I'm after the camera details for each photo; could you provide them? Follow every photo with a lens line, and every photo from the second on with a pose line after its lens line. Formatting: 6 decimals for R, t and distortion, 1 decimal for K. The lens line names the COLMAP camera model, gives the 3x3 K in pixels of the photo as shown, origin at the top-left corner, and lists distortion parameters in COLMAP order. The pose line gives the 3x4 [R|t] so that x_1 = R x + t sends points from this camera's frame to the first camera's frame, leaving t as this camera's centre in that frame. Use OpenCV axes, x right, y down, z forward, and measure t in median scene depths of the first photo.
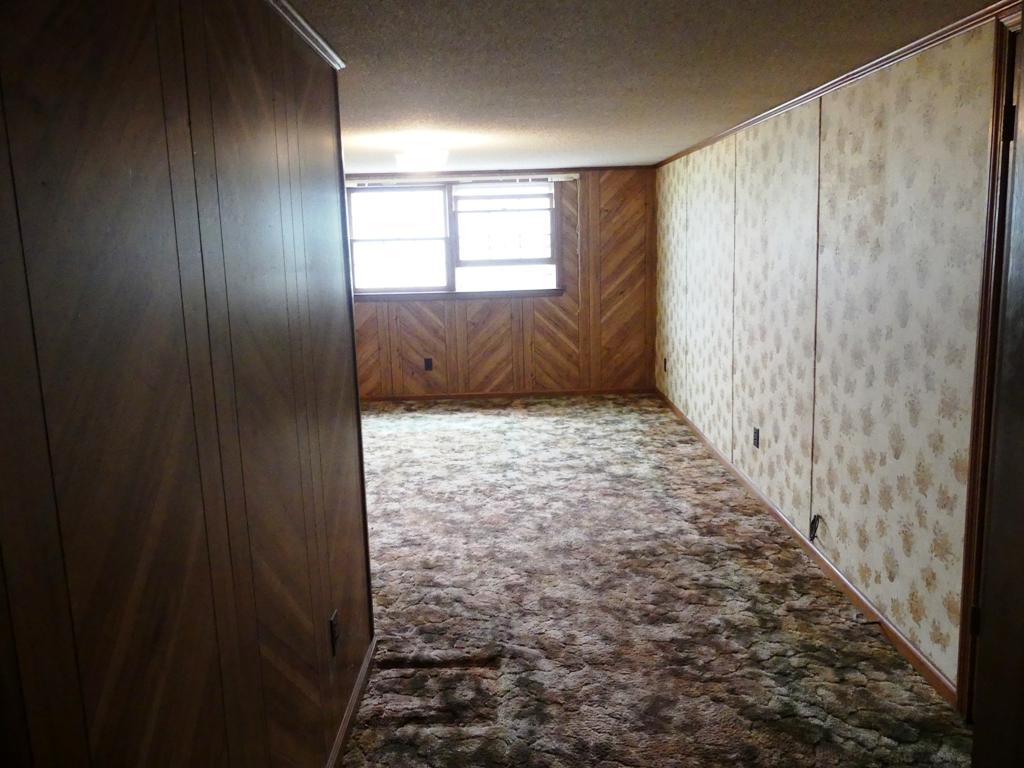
lens RADIAL K [[766.4, 0, 514.0], [0, 766.4, 376.9], [0, 0, 1]] dist [-0.019776, 0.012795]
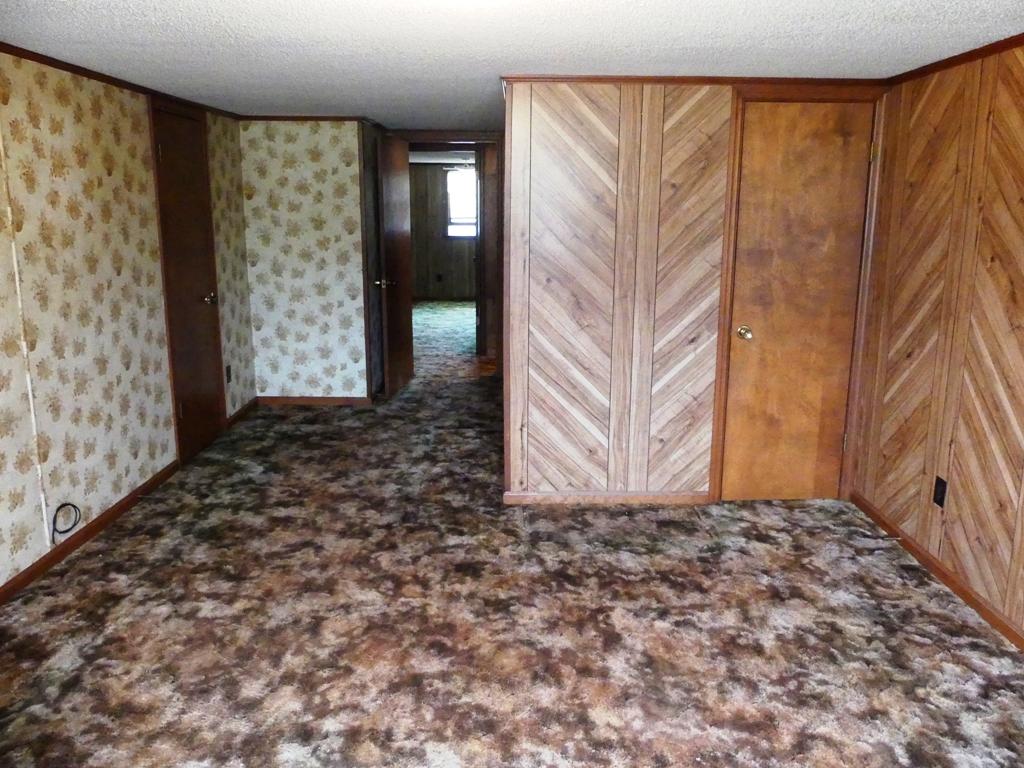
lens RADIAL K [[766.4, 0, 510.6], [0, 766.4, 386.4], [0, 0, 1]] dist [-0.019776, 0.012795]
pose [[-0.999657, 0.013082, 0.022684, -0.166920], [0.020963, 0.918940, 0.393839, -0.286007], [-0.015693, 0.394180, -0.918899, 1.614599]]
